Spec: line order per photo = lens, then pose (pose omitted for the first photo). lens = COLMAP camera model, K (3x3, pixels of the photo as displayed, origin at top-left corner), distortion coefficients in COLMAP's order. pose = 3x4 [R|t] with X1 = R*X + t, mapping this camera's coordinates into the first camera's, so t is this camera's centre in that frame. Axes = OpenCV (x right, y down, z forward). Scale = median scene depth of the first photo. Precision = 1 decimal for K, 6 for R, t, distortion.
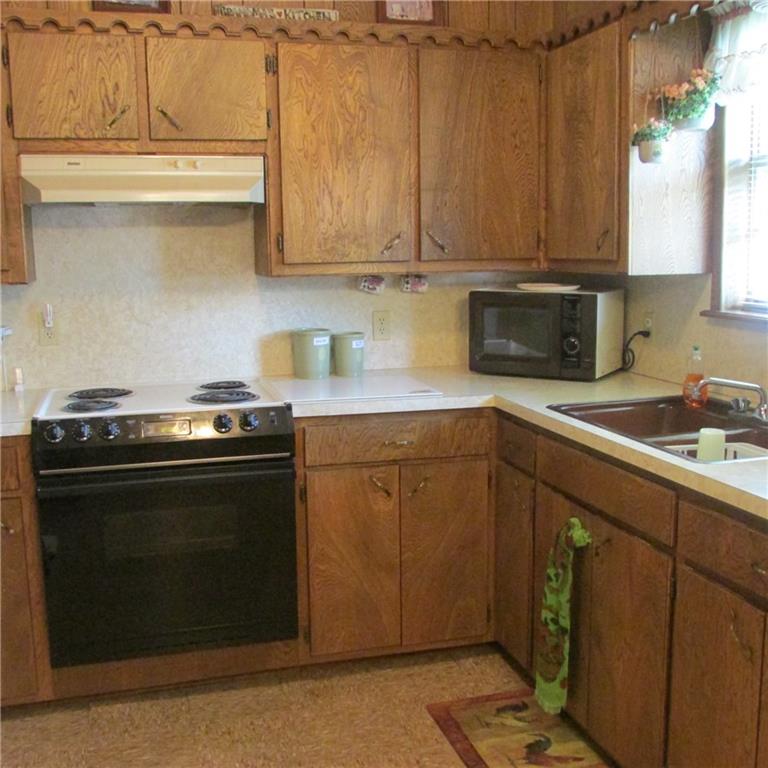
lens RADIAL K [[947.0, 0, 384.7], [0, 947.0, 369.5], [0, 0, 1]] dist [-0.057880, 0.032619]
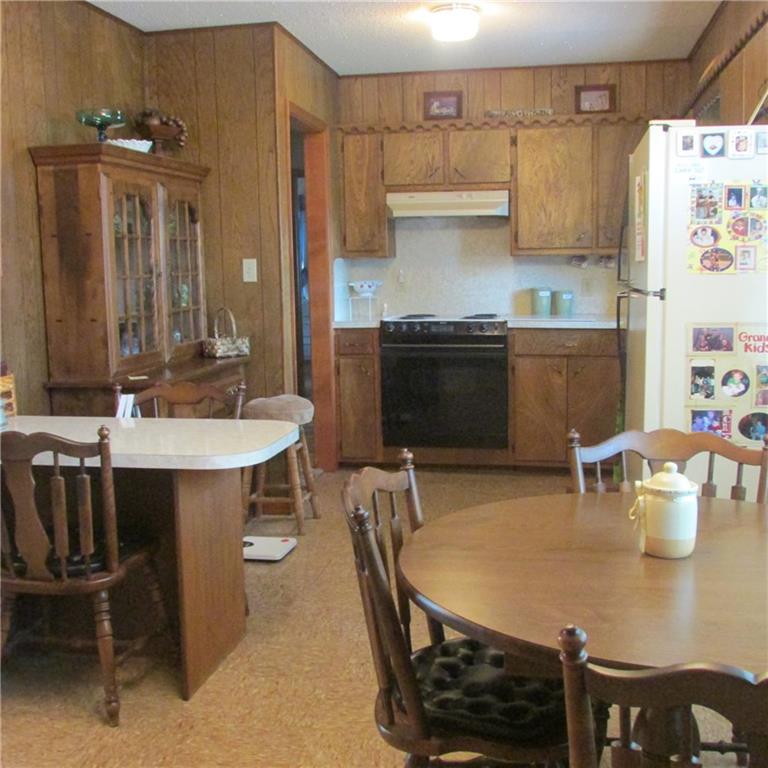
lens RADIAL K [[947.0, 0, 384.7], [0, 947.0, 369.5], [0, 0, 1]] dist [-0.057880, 0.032619]
pose [[0.891172, 0.052614, -0.450605, 0.515634], [-0.061148, 0.998119, -0.004391, 0.150512], [0.449526, 0.031467, 0.892713, -0.765263]]
